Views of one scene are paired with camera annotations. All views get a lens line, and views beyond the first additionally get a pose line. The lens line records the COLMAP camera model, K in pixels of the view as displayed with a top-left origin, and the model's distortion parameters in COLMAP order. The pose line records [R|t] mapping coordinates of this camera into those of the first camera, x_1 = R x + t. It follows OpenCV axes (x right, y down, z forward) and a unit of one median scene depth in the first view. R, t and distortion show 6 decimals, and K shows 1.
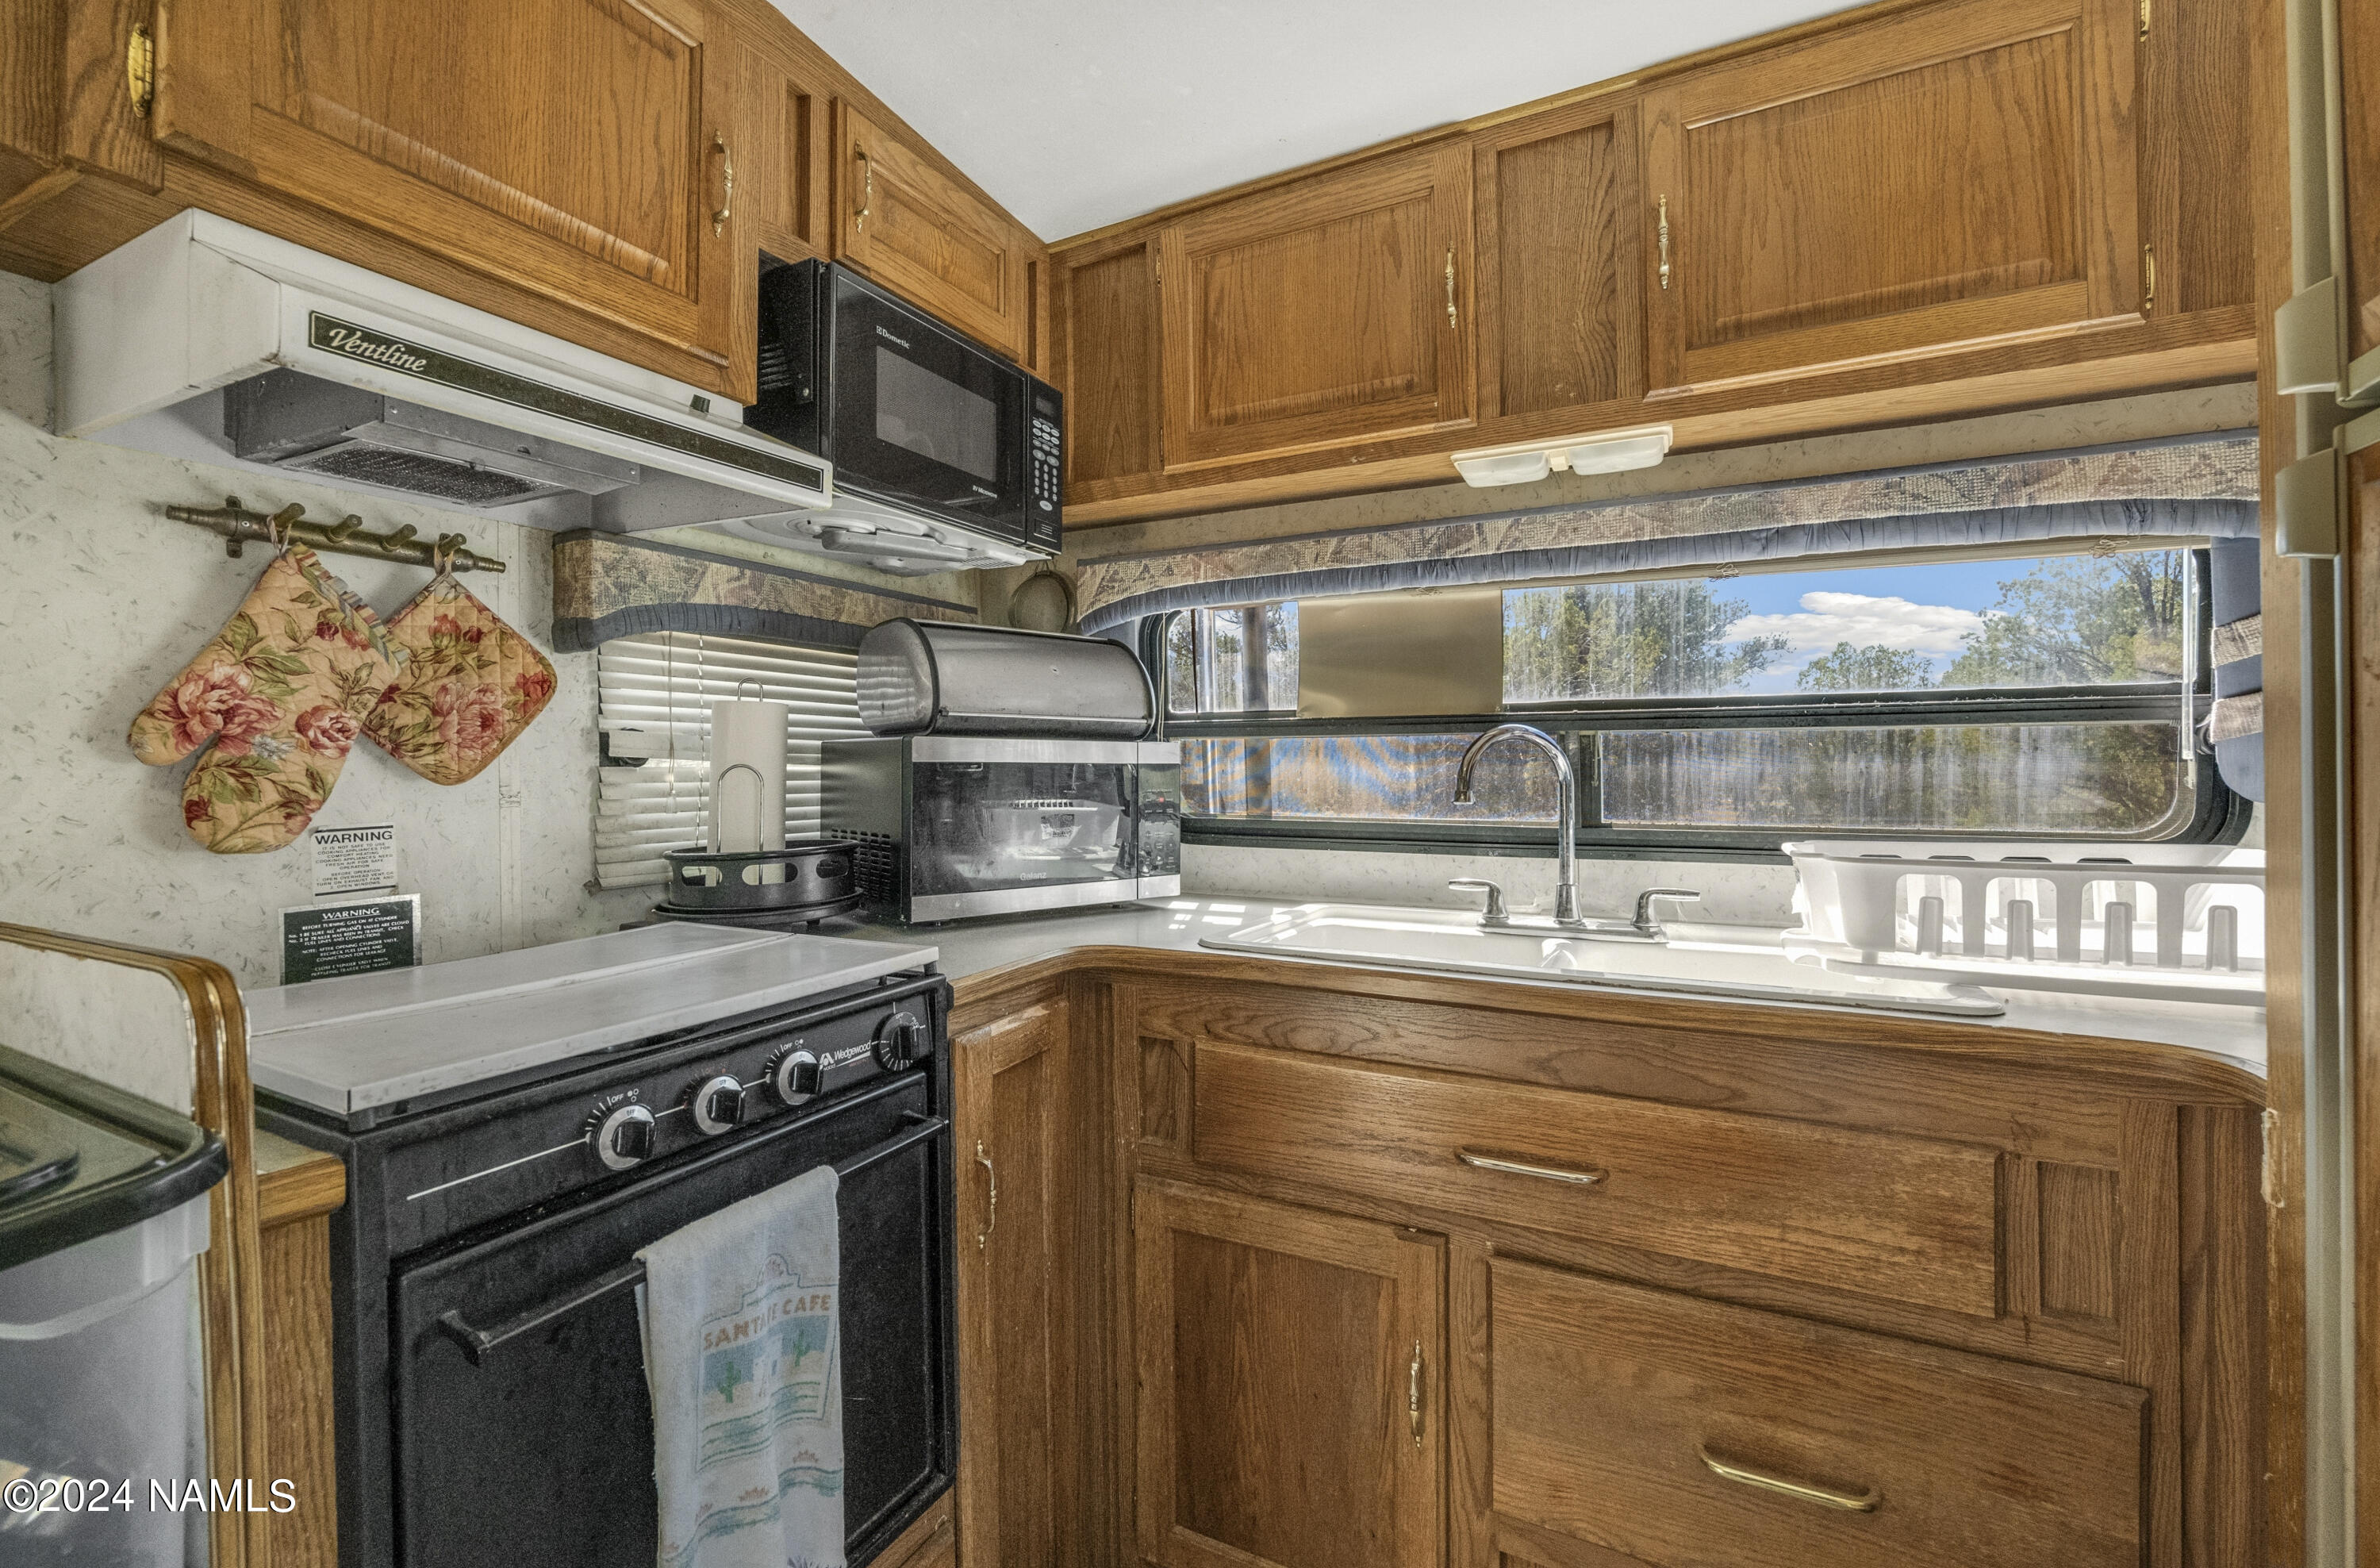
lens RADIAL K [[1019.6, 0, 1190.0], [0, 1019.6, 784.0], [0, 0, 1]] dist [-0.001352, -0.000143]
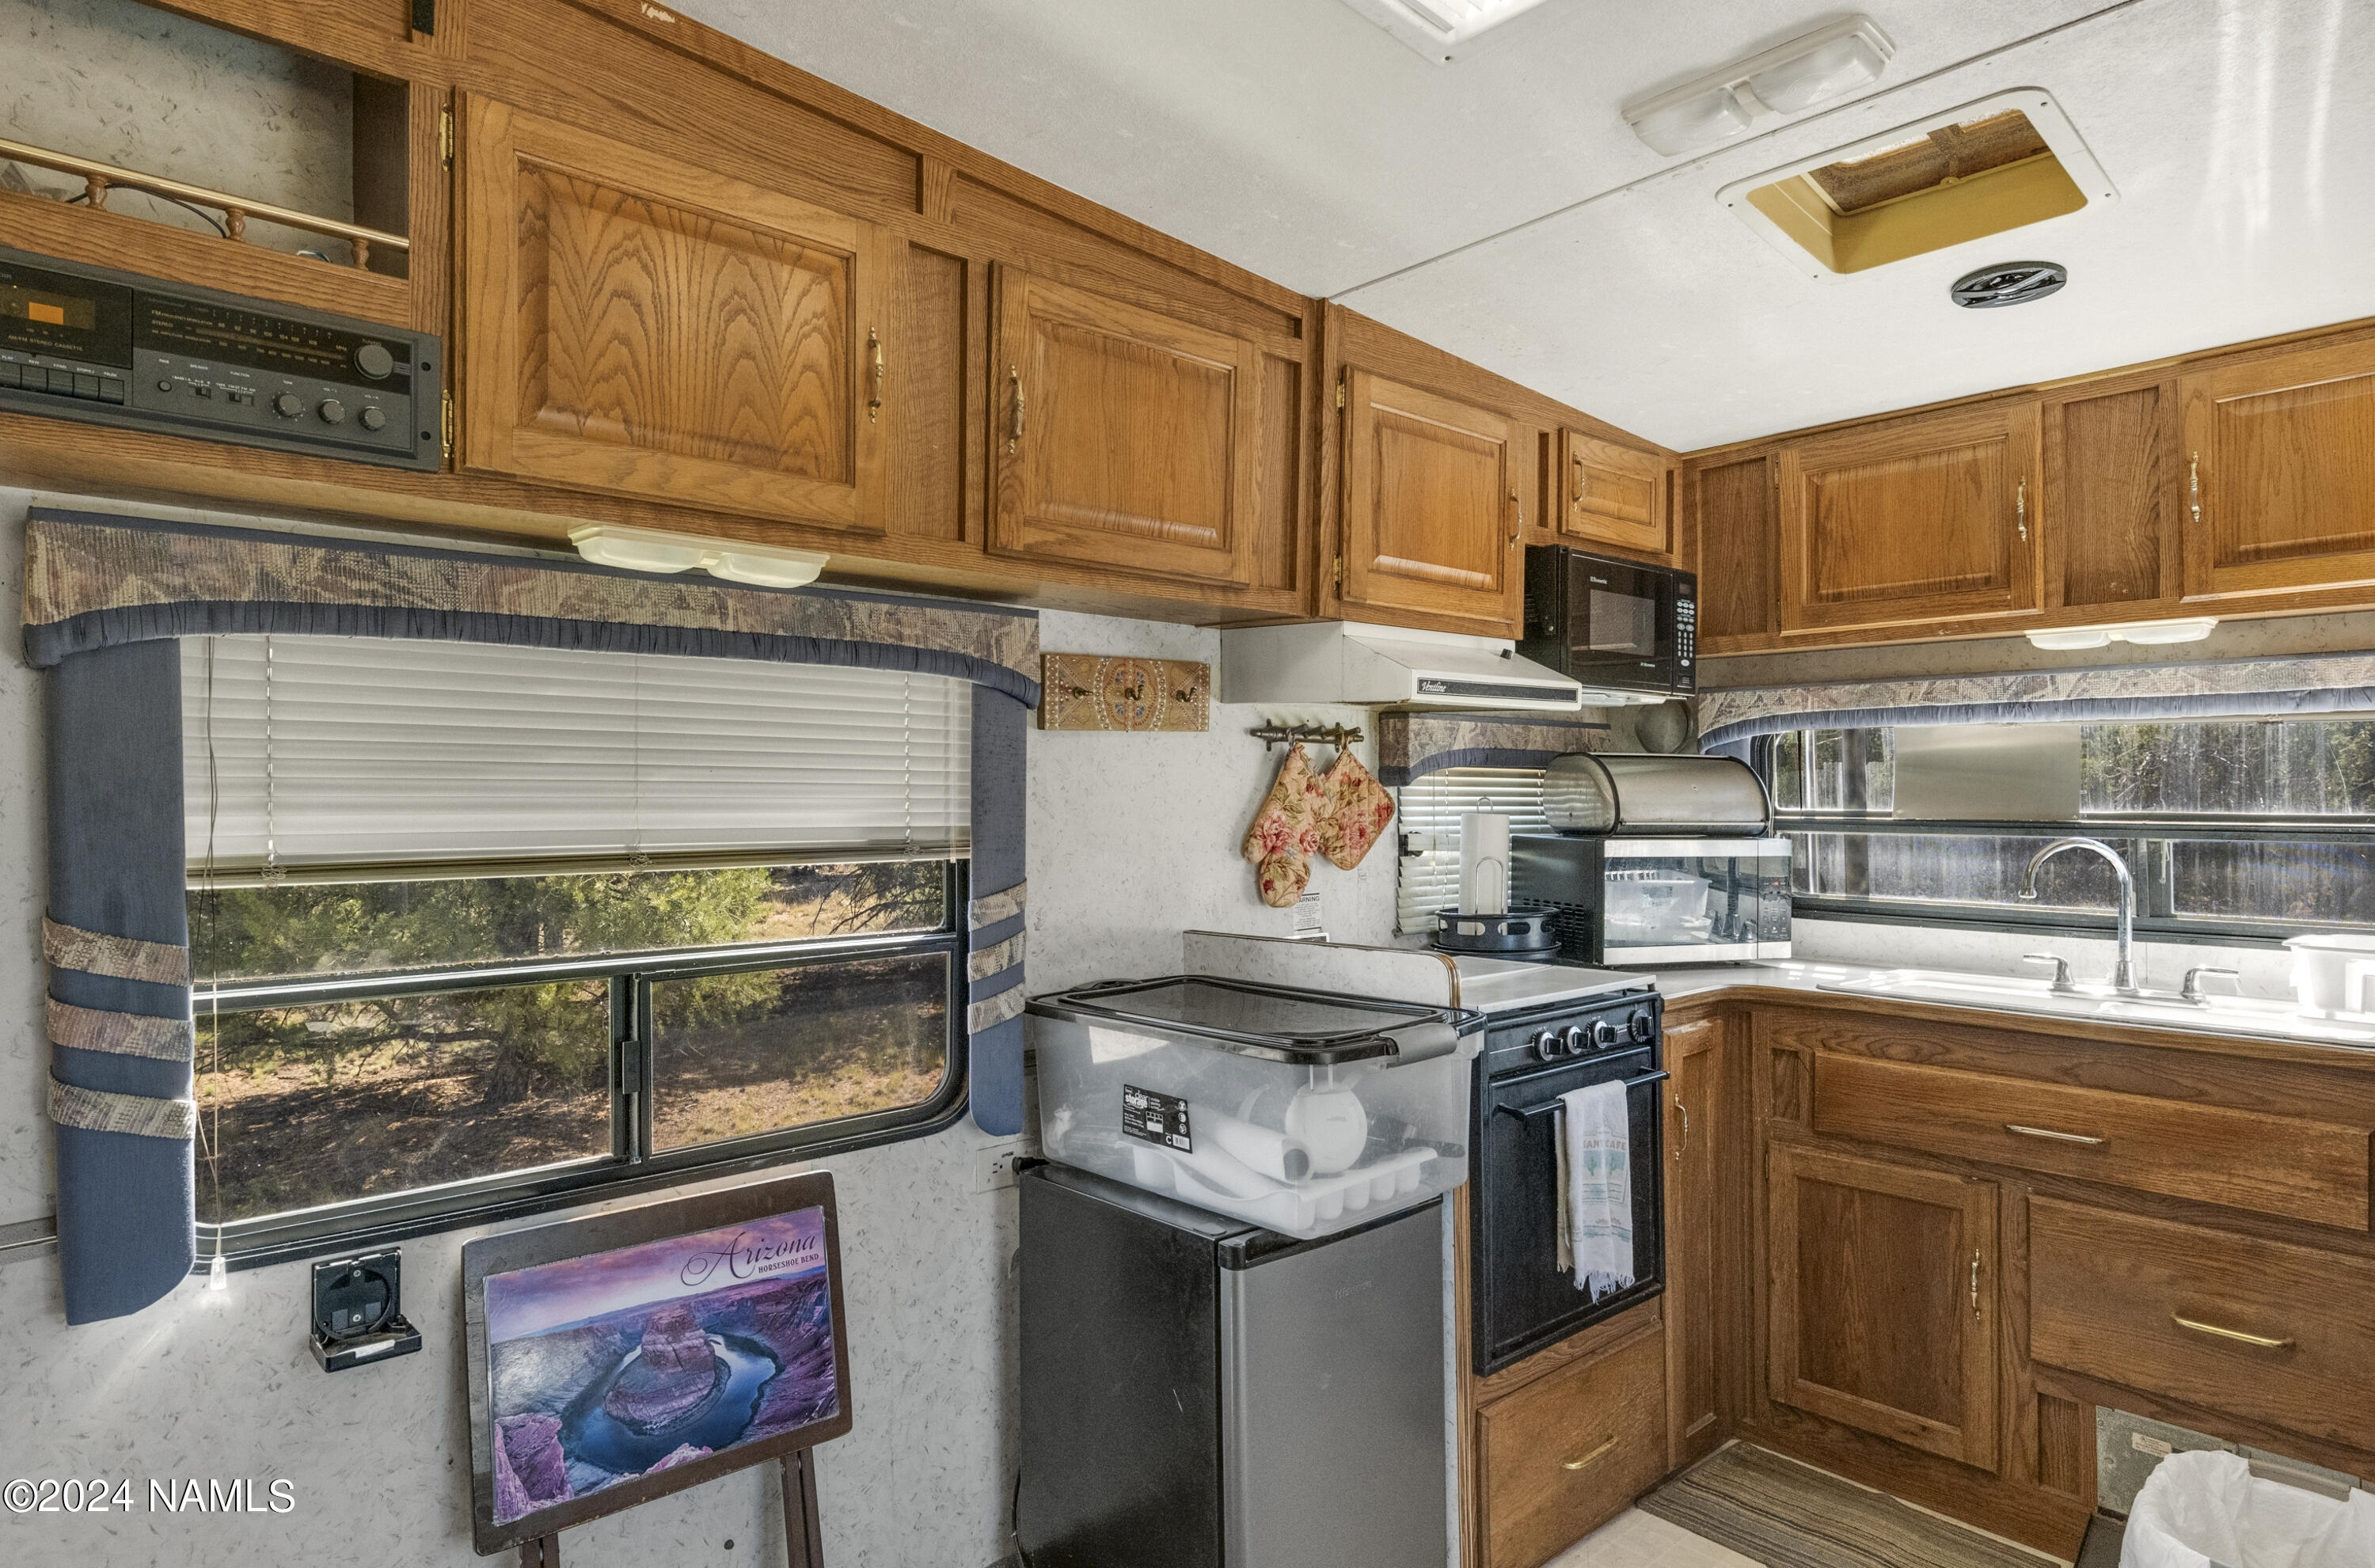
lens RADIAL K [[1411.9, 0, 1194.2], [0, 1411.9, 800.8], [0, 0, 1]] dist [0.010214, 0.000590]
pose [[0.936798, 0.006188, -0.349817, -0.119100], [-0.010806, 0.999878, -0.011251, -0.079451], [0.349705, 0.014320, 0.936751, -1.222906]]
